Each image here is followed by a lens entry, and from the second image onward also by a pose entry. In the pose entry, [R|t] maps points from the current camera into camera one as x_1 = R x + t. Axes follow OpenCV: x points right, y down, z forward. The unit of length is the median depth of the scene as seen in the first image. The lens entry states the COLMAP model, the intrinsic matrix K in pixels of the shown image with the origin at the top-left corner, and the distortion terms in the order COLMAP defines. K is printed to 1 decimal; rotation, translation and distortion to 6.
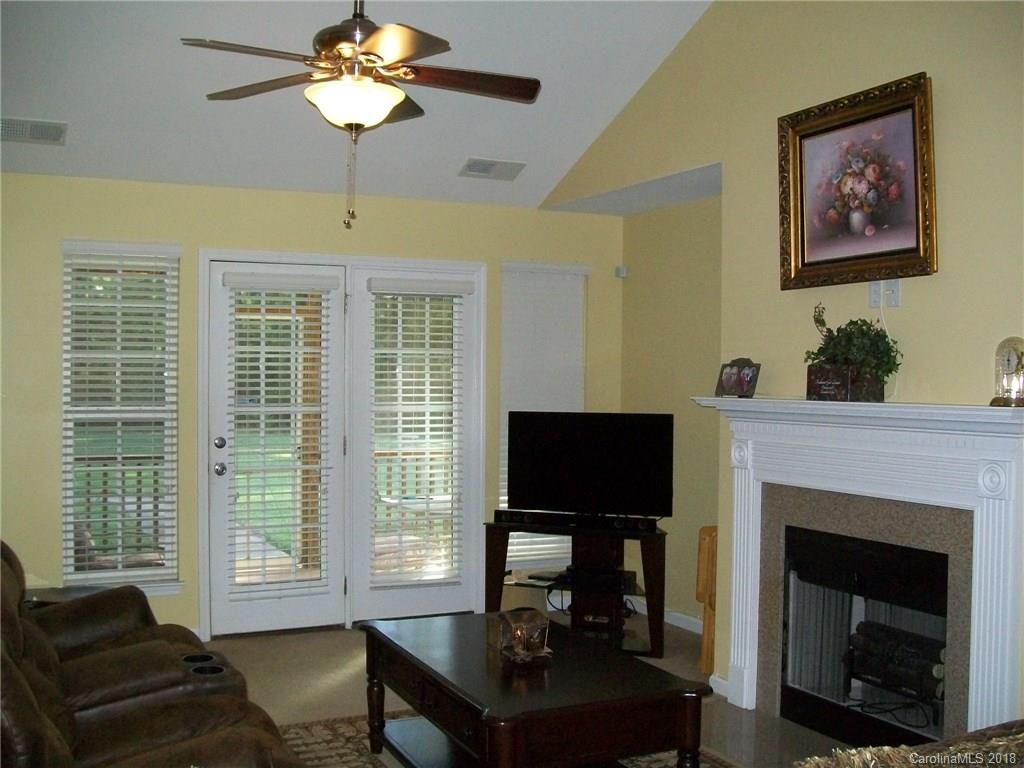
lens RADIAL K [[1112.0, 0, 512.0], [0, 1112.0, 384.0], [0, 0, 1]] dist [-0.078159, 0.001867]
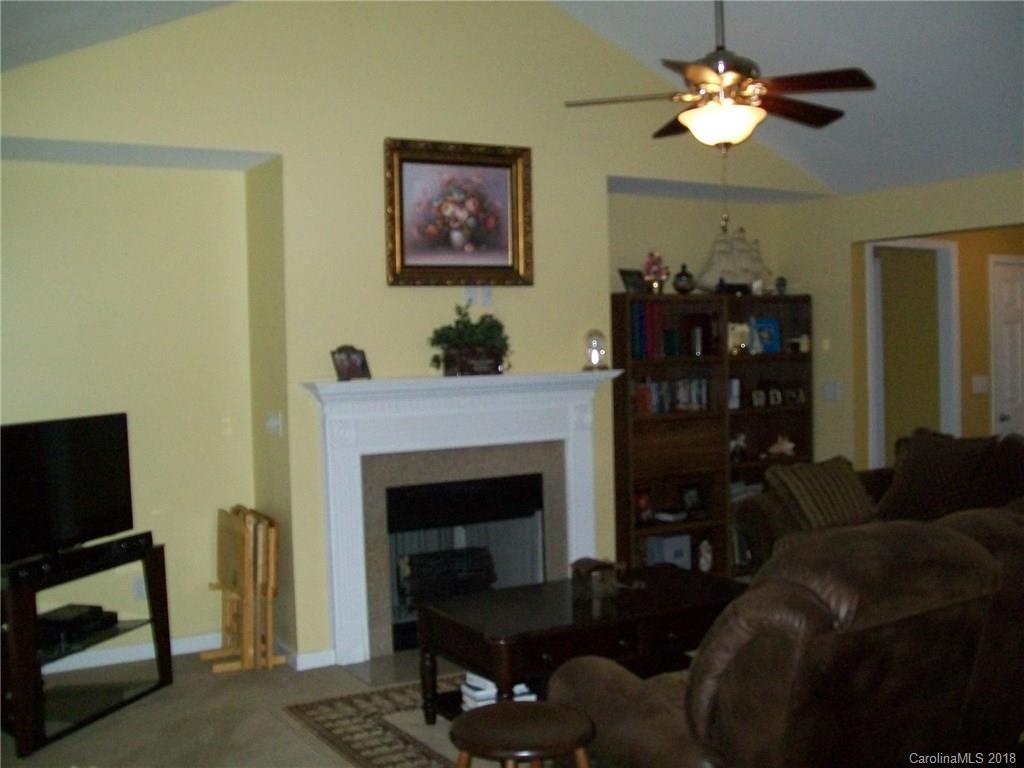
lens RADIAL K [[1081.6, 0, 512.0], [0, 1081.6, 384.0], [0, 0, 1]] dist [-0.223501, -0.001418]
pose [[-0.074580, -0.045084, 0.996195, -0.969032], [0.032116, 0.998351, 0.047586, -0.034325], [-0.996698, 0.035543, -0.073009, 1.032018]]
